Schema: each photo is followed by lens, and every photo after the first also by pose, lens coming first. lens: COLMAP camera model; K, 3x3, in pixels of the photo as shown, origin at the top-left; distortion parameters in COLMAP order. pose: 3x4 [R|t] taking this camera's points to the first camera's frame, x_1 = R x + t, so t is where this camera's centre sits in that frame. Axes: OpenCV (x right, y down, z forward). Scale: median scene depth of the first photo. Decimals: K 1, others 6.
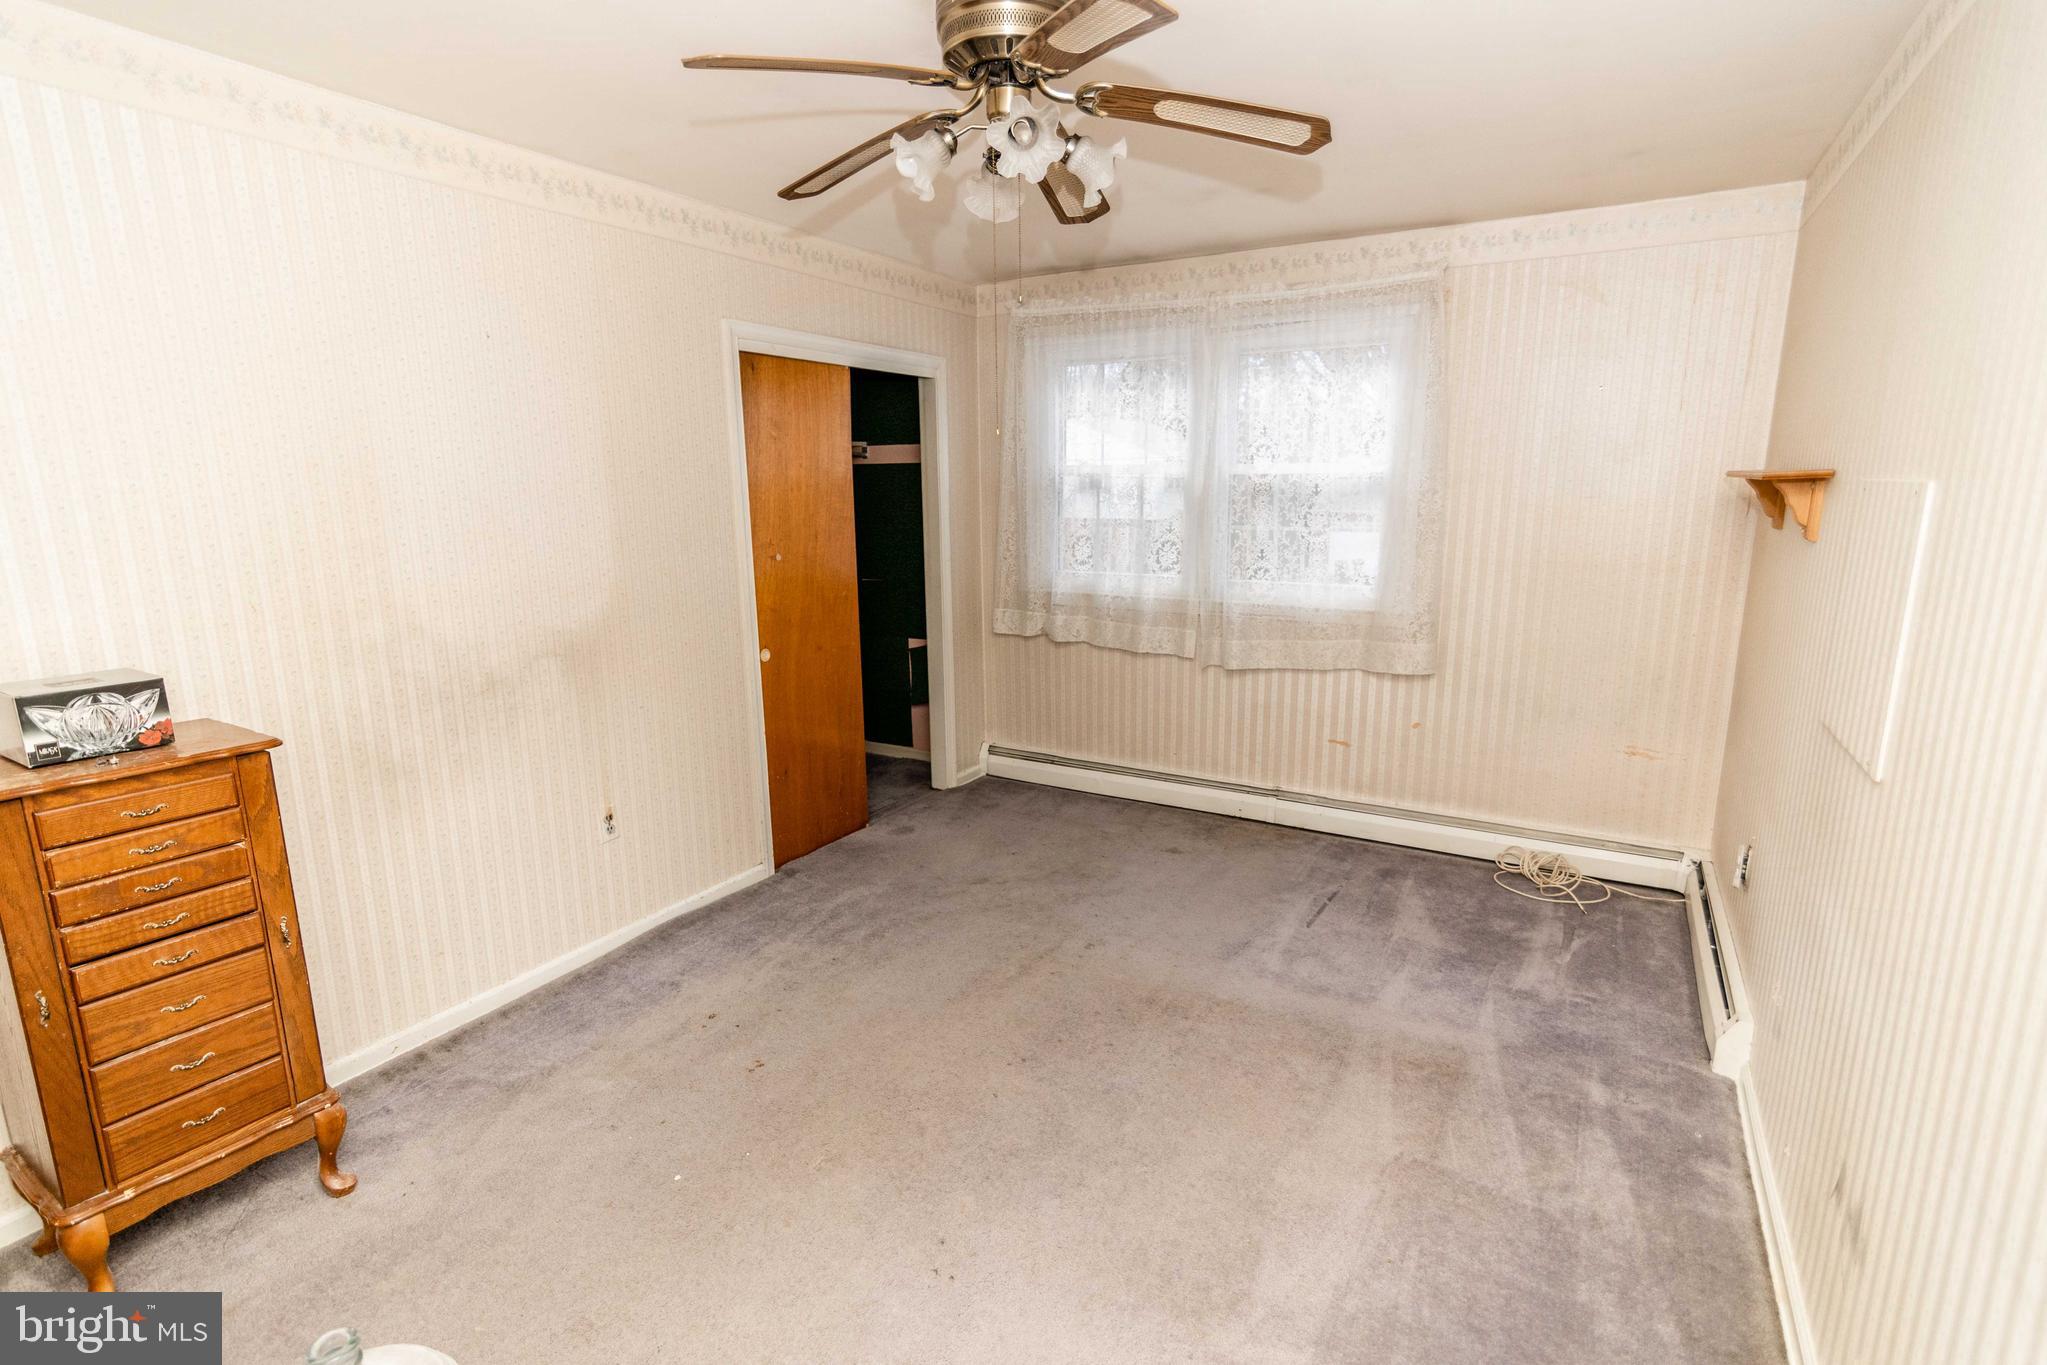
lens RADIAL K [[967.7, 0, 1023.5], [0, 967.7, 682.5], [0, 0, 1]] dist [0.001735, 0.000155]
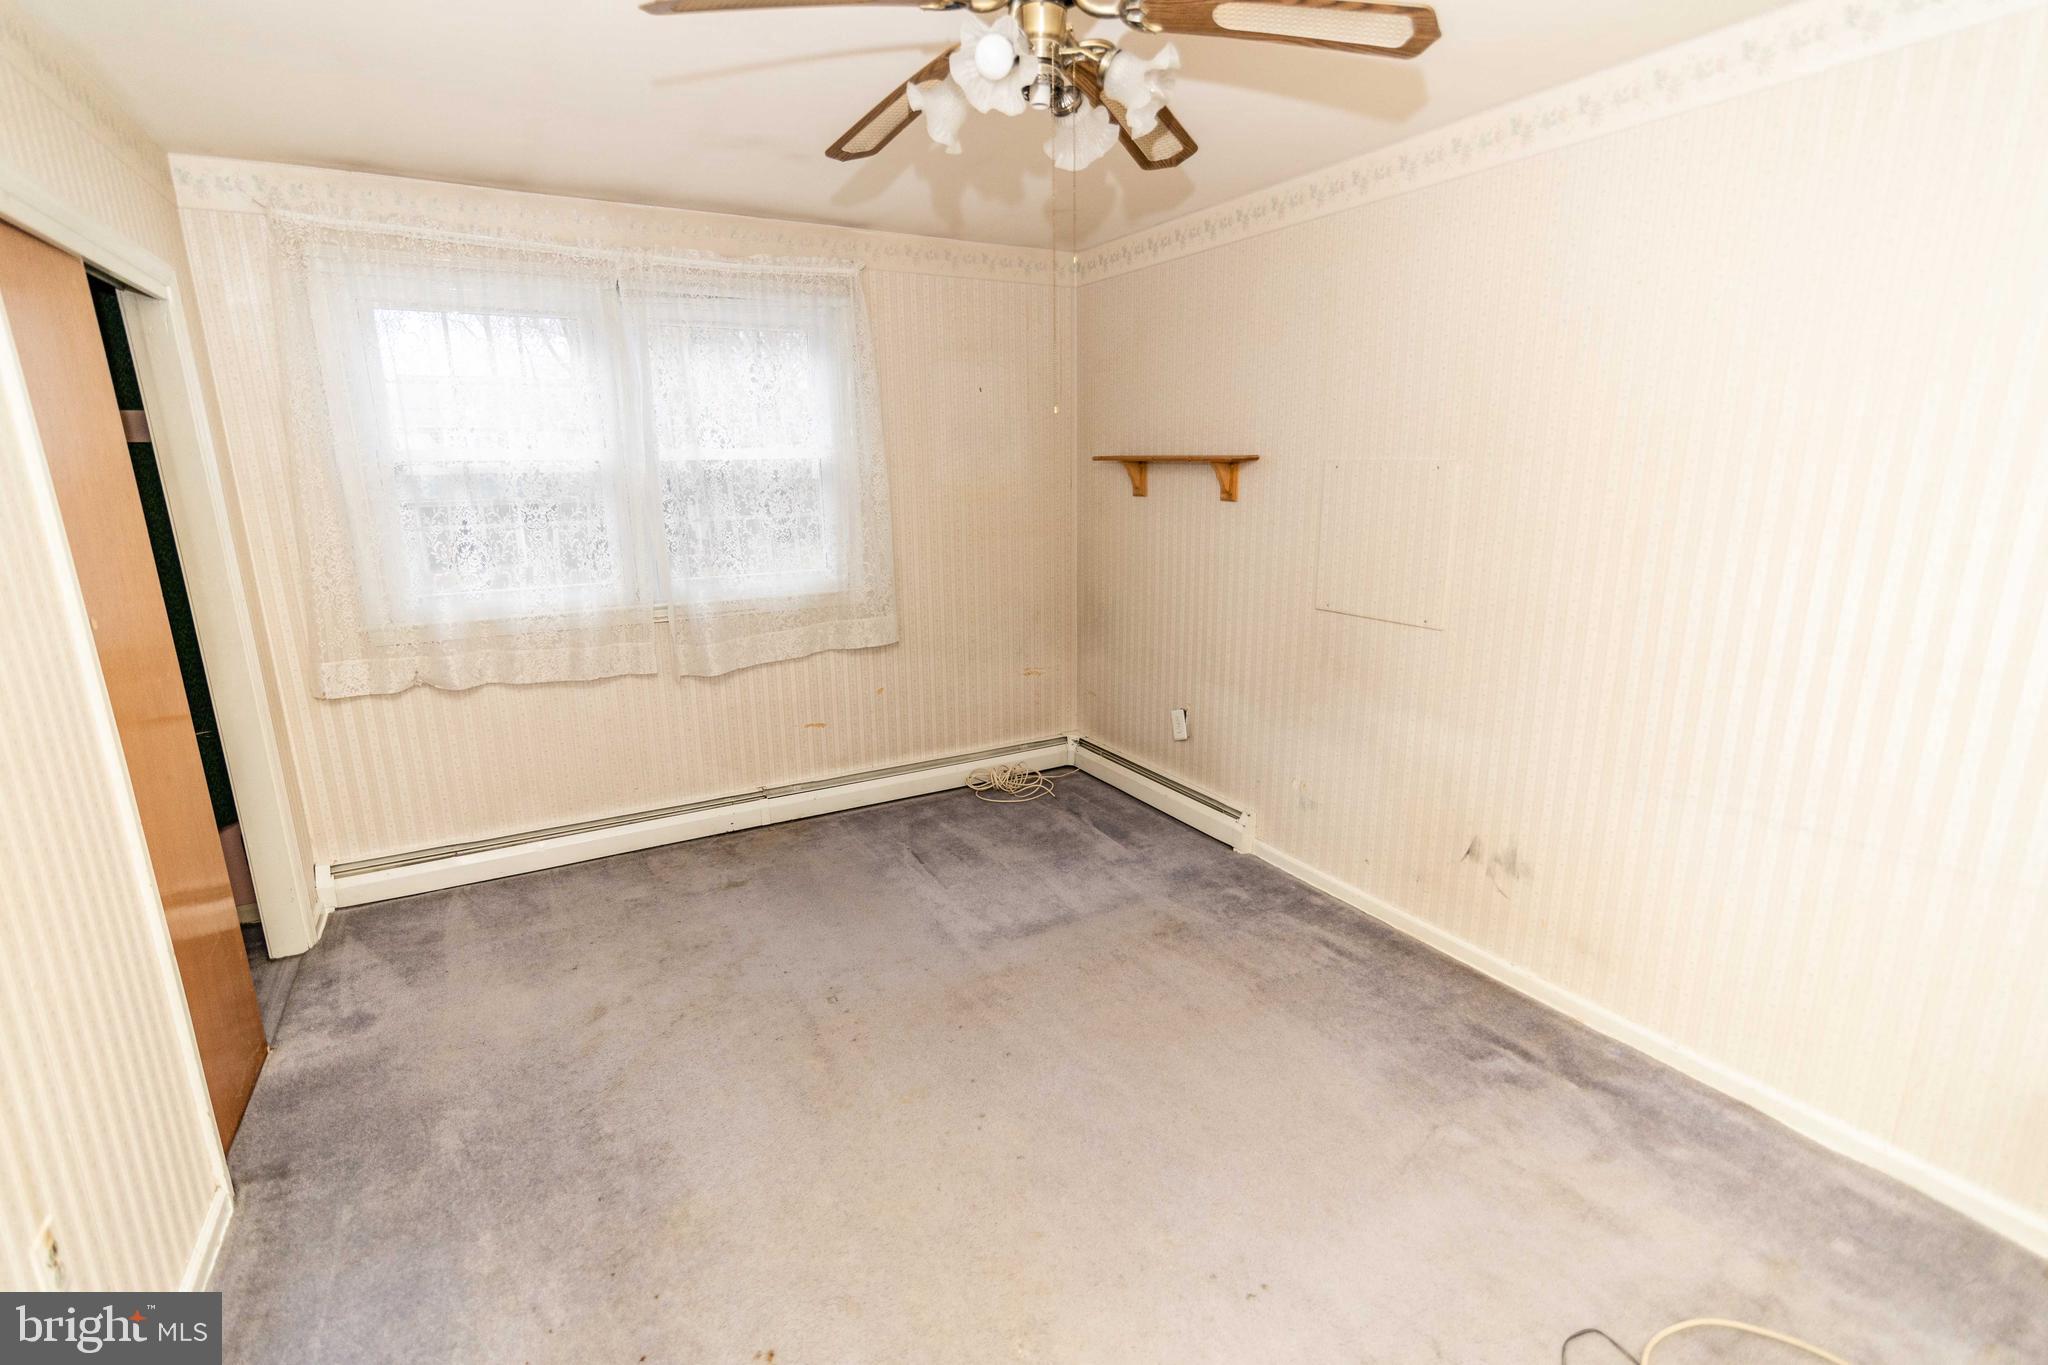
lens RADIAL K [[938.8, 0, 1029.0], [0, 938.8, 686.7], [0, 0, 1]] dist [-0.000711, 0.004329]
pose [[0.507767, -0.204347, 0.836908, -0.381896], [0.185127, 0.974647, 0.125659, -0.060430], [-0.841368, 0.091129, 0.532724, 0.284775]]
